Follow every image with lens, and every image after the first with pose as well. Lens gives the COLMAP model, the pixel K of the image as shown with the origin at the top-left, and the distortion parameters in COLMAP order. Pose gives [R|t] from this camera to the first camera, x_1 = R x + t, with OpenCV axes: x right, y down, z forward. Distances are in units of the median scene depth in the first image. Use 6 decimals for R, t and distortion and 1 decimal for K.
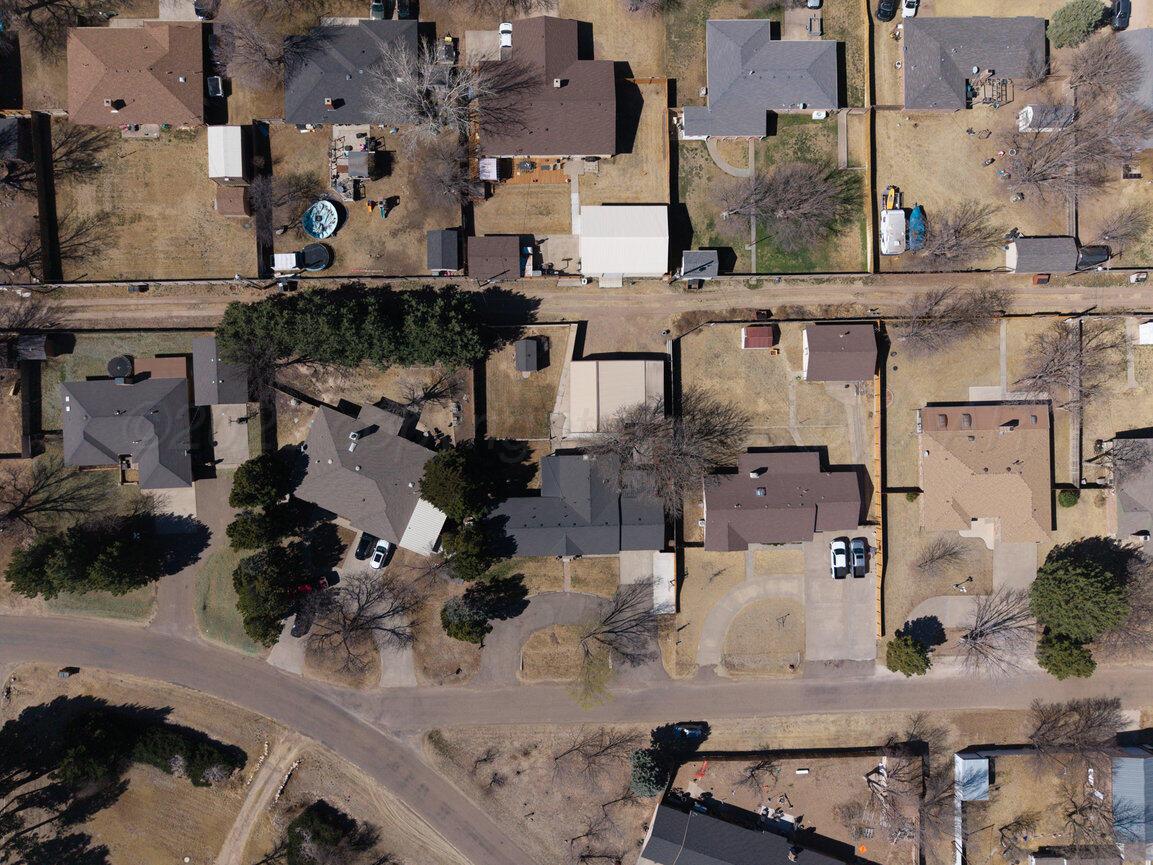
lens RADIAL K [[774.9, 0, 580.9], [0, 774.9, 431.2], [0, 0, 1]] dist [0.013540, -0.006991]
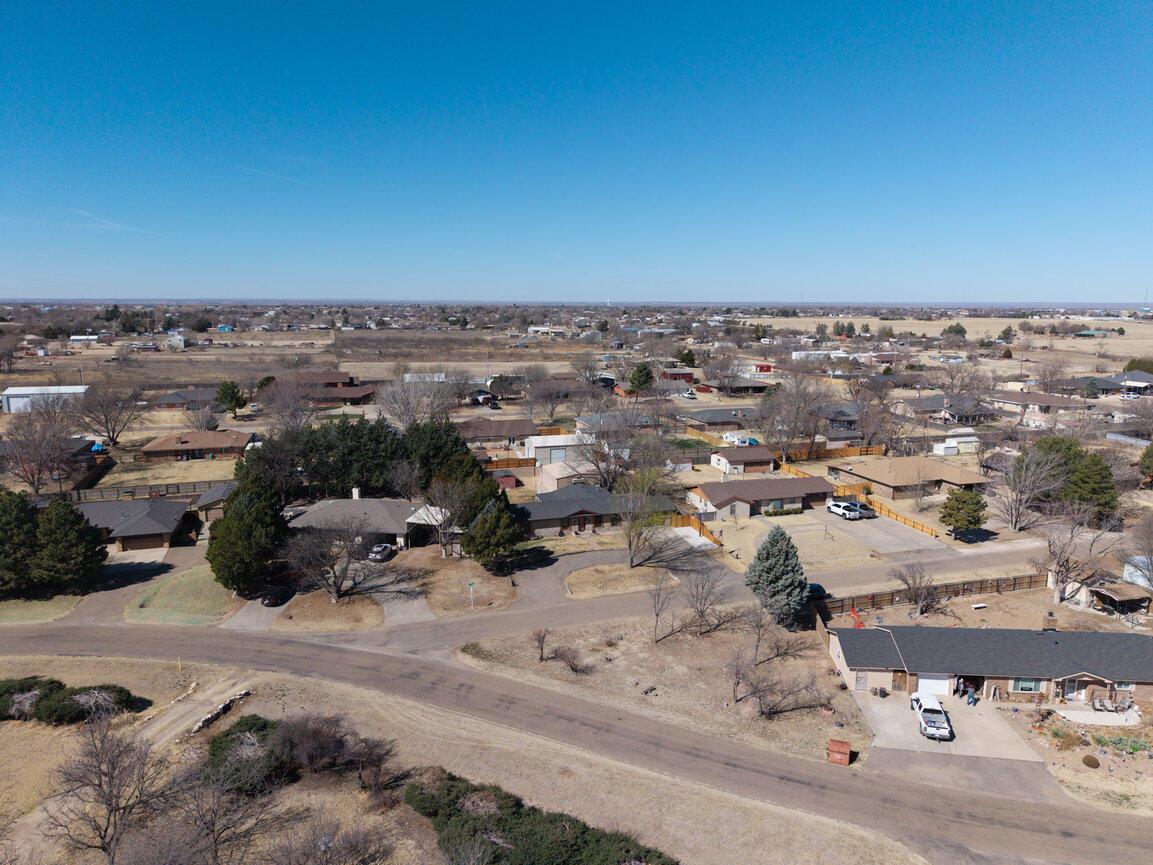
lens RADIAL K [[773.9, 0, 578.1], [0, 773.9, 426.5], [0, 0, 1]] dist [0.018672, -0.014953]
pose [[0.960877, -0.080423, 0.265044, -0.262291], [0.274631, 0.152379, -0.949399, 1.023962], [0.035967, 0.985045, 0.168504, 0.712443]]
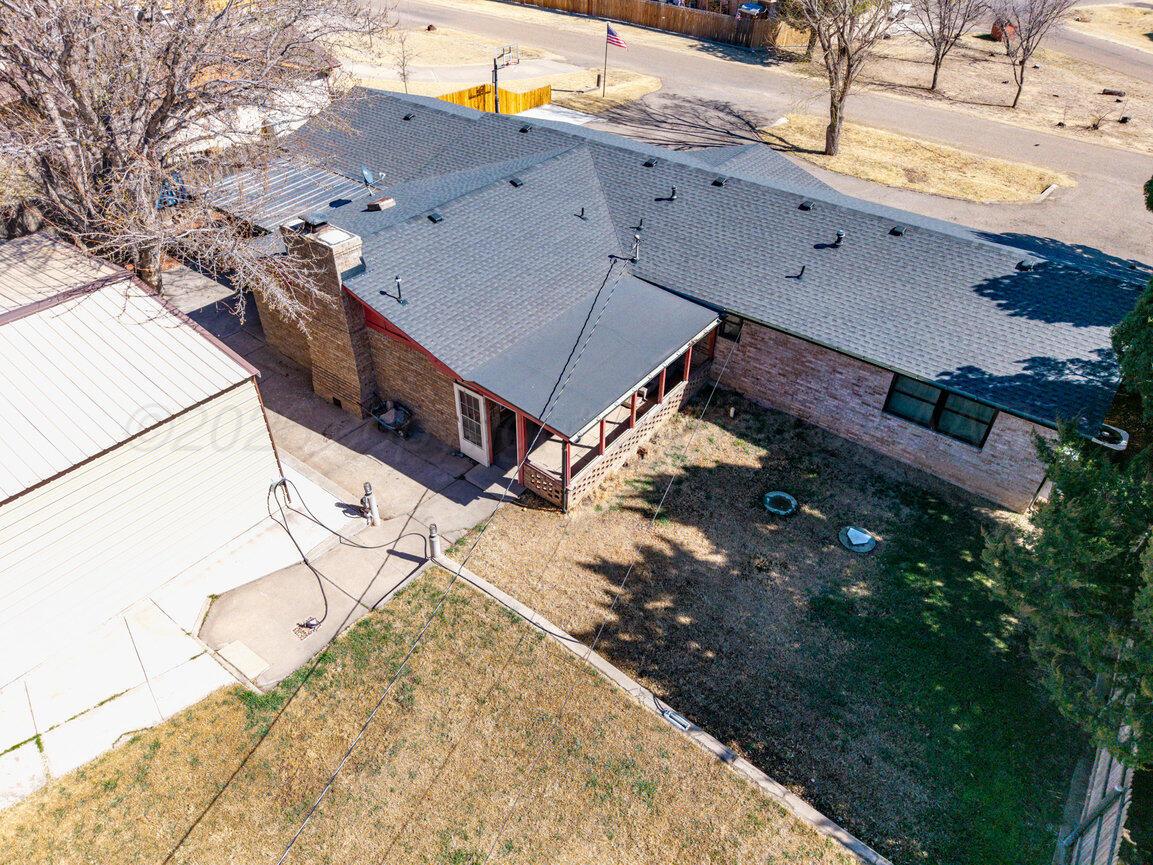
lens RADIAL K [[768.8, 0, 568.0], [0, 768.8, 432.0], [0, 0, 1]] dist [-0.001756, -0.001278]
pose [[-0.779433, -0.431810, 0.453900, -0.106994], [0.624978, -0.485701, 0.611144, -0.043933], [-0.043439, 0.760023, 0.648443, 0.894136]]
